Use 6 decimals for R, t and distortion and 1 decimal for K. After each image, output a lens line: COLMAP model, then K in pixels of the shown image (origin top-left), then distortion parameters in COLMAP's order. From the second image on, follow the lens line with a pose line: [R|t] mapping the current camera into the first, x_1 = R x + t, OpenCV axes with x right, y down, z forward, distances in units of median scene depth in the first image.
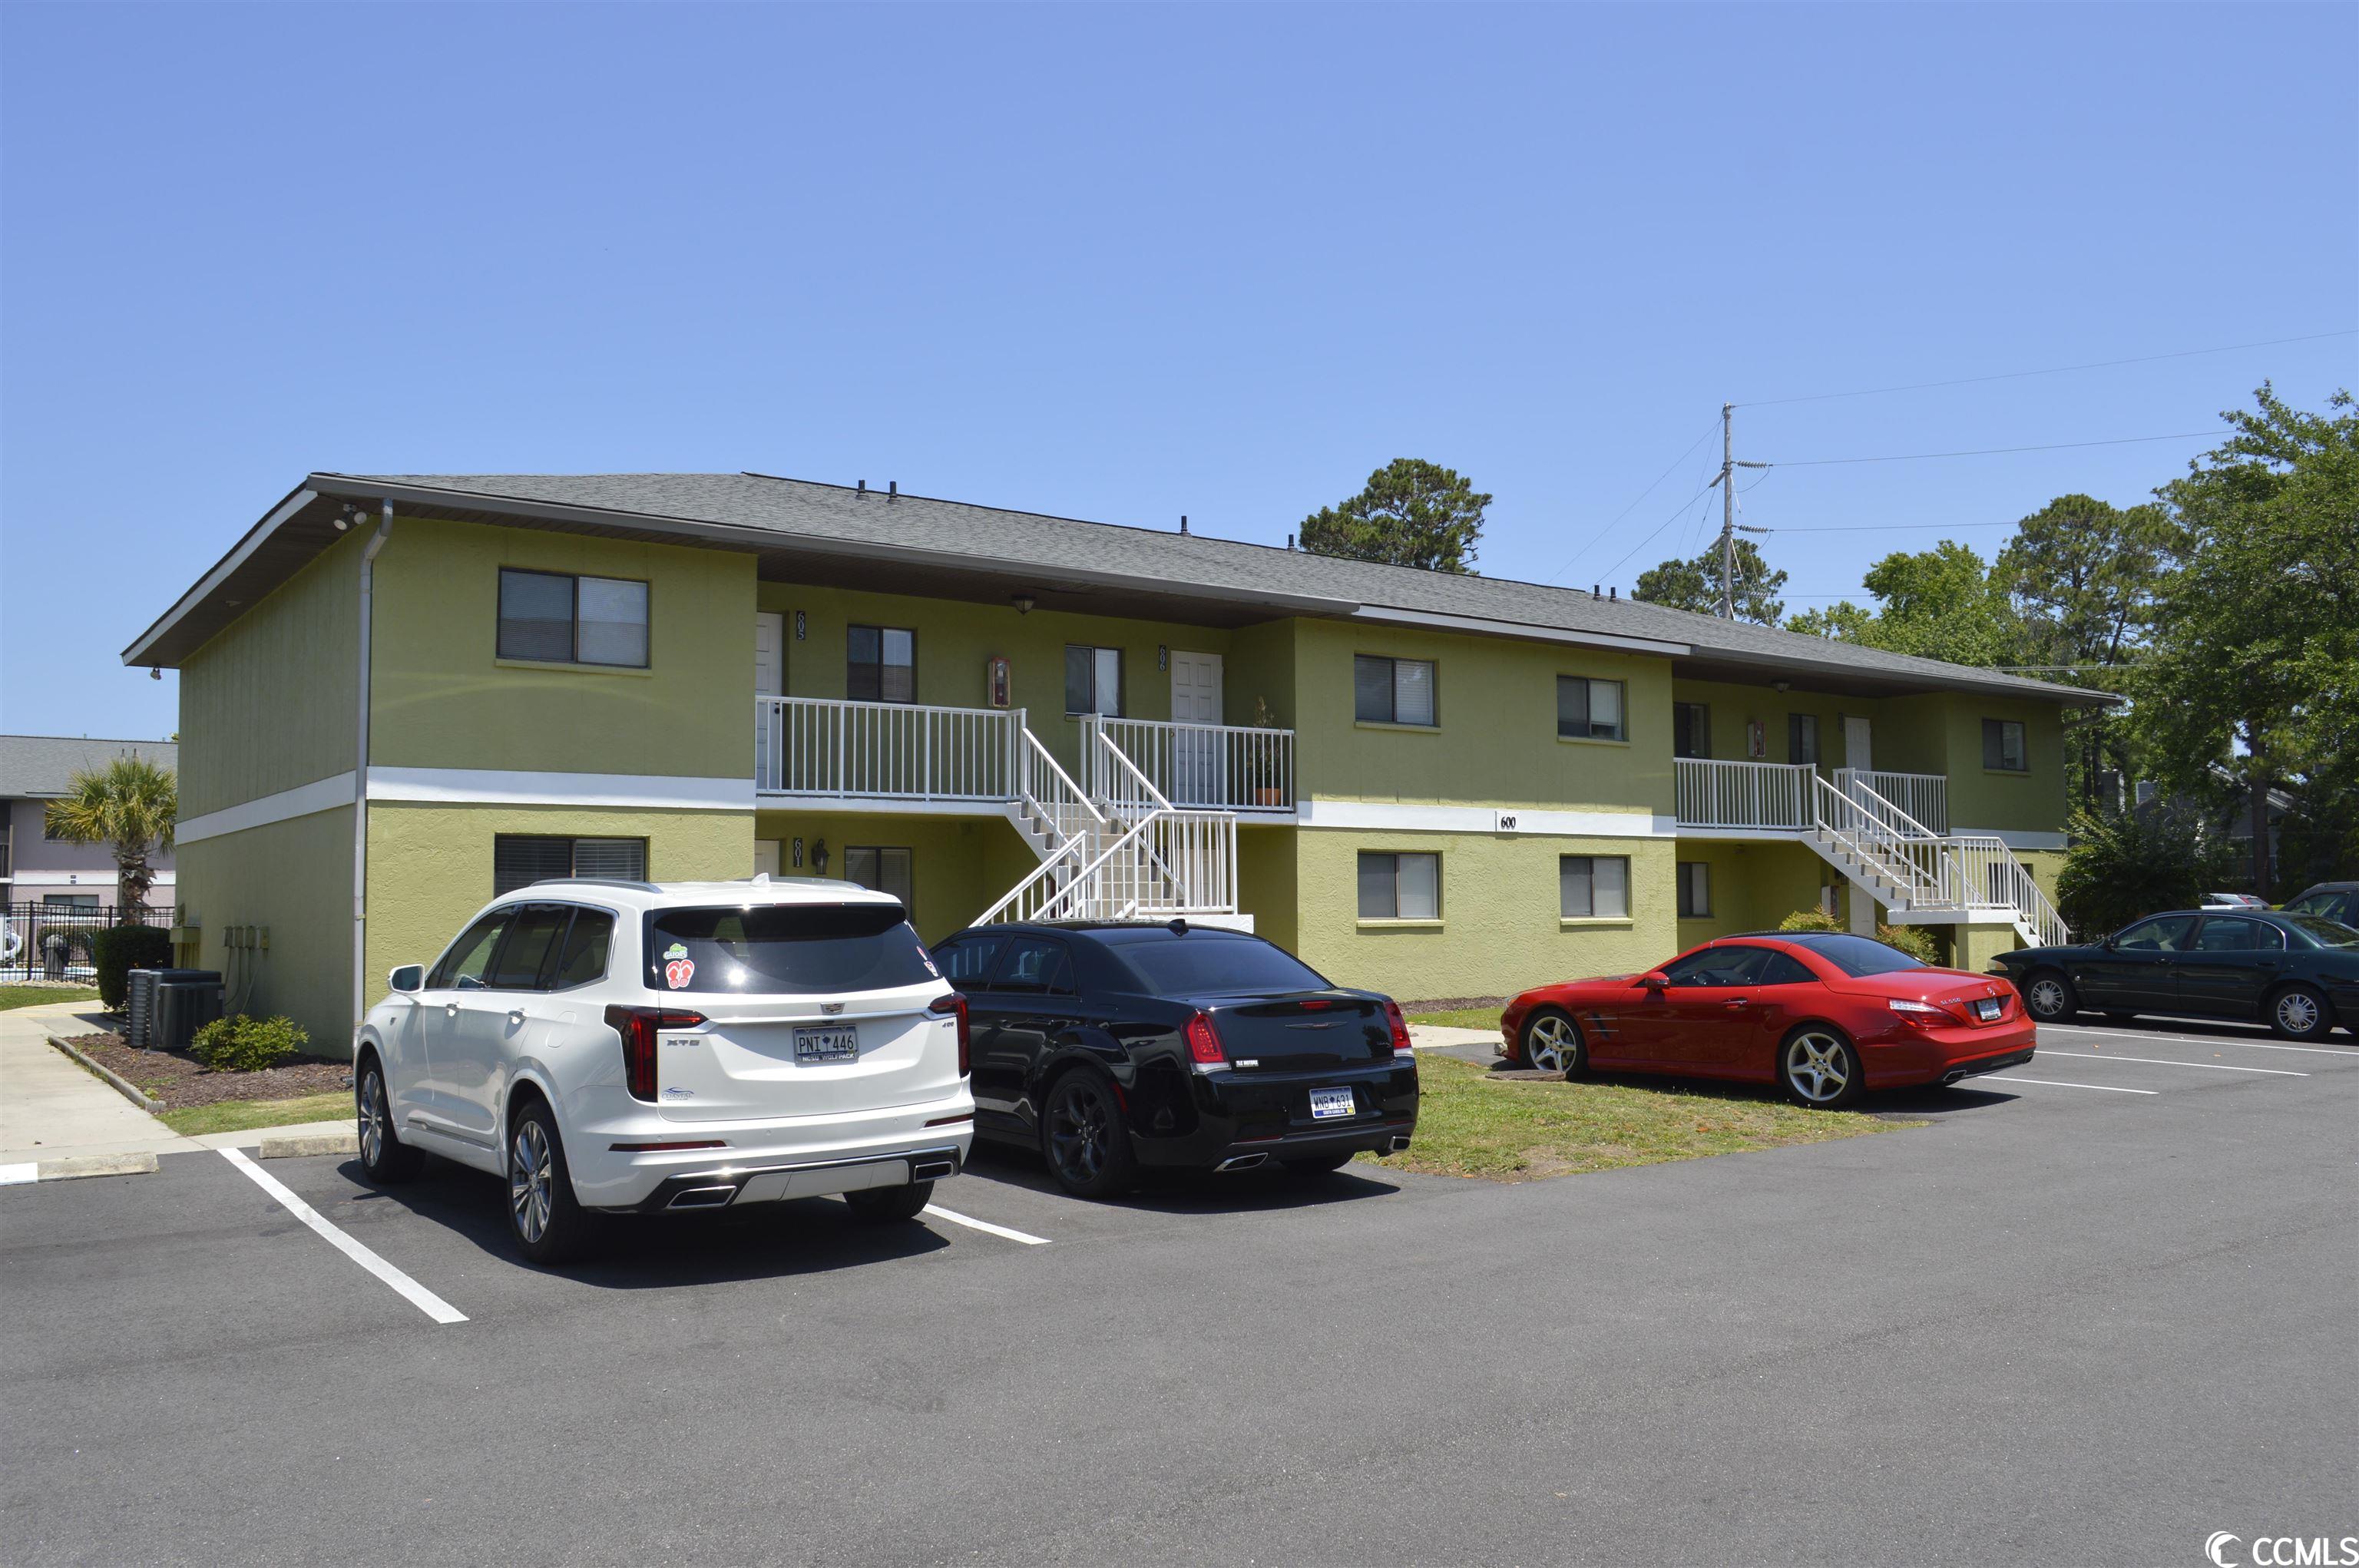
lens RADIAL K [[1861.7, 0, 1179.0], [0, 1861.7, 784.4], [0, 0, 1]] dist [-0.012432, 0.011304]
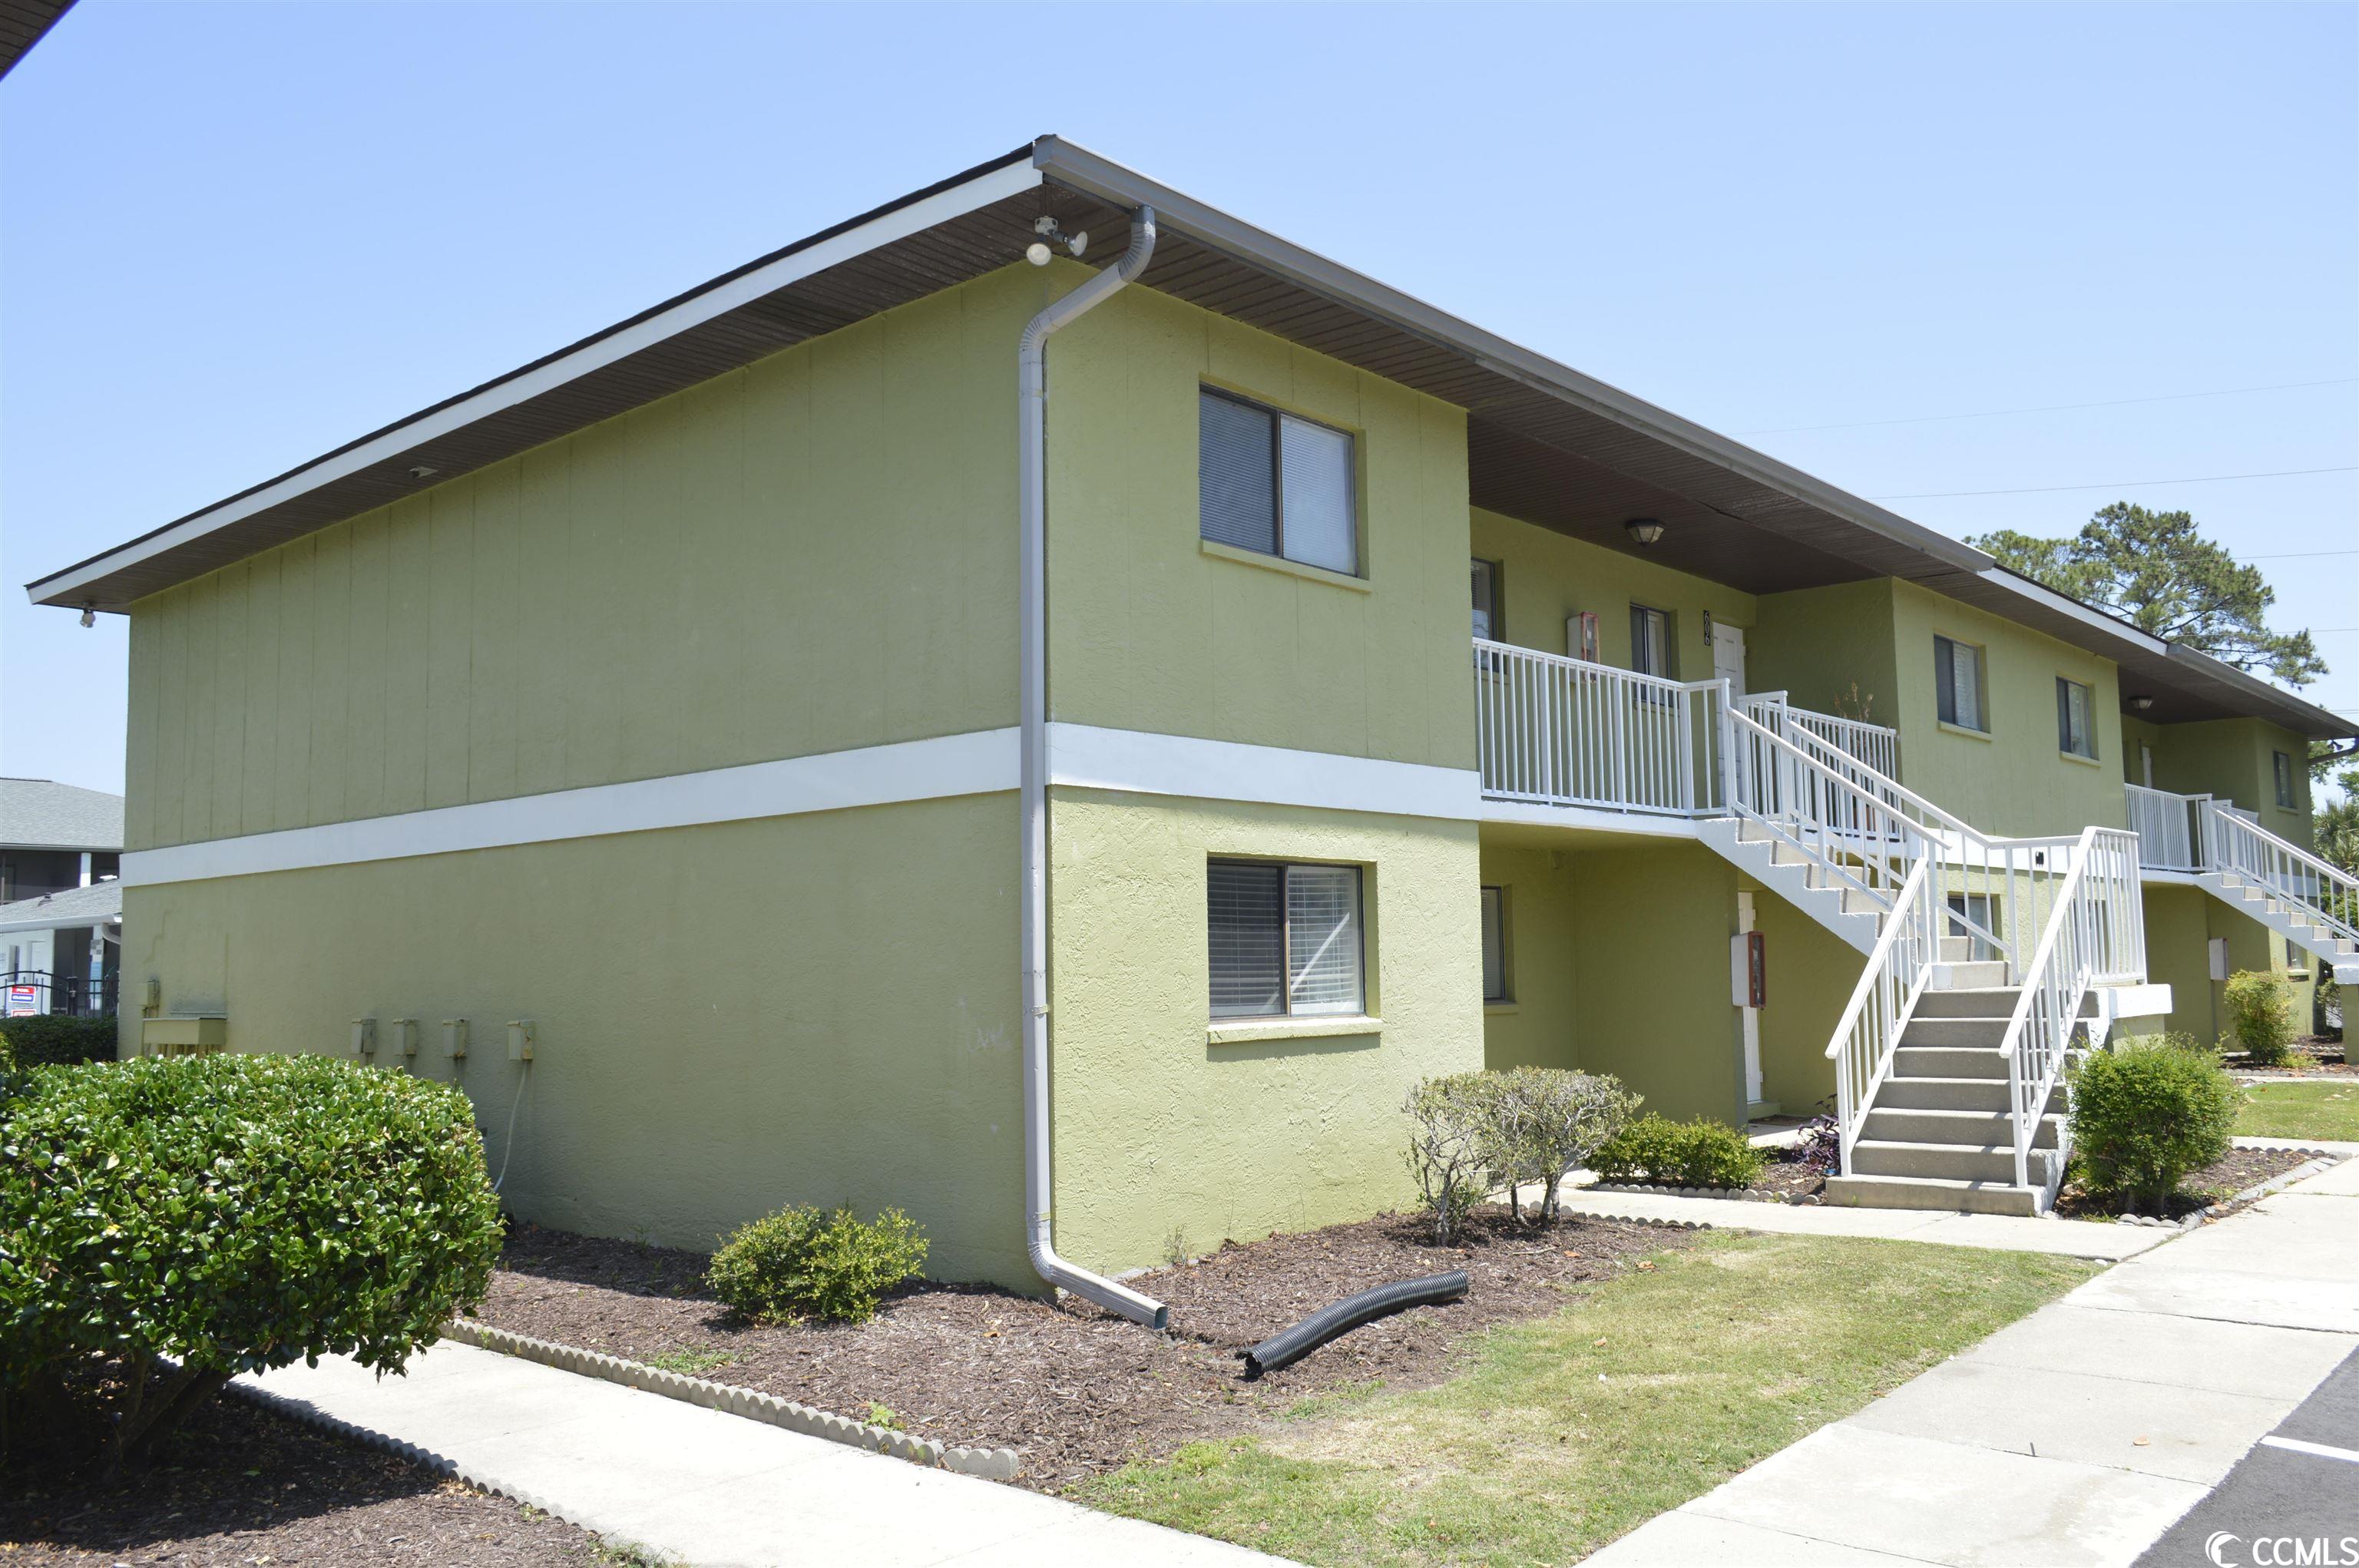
lens RADIAL K [[1861.7, 0, 1178.5], [0, 1861.7, 772.7], [0, 0, 1]] dist [-0.012432, 0.011304]
pose [[0.970848, 0.011528, 0.239419, -0.491716], [-0.000596, 0.998956, -0.045681, 0.026803], [-0.239696, 0.044207, 0.969841, 0.450661]]
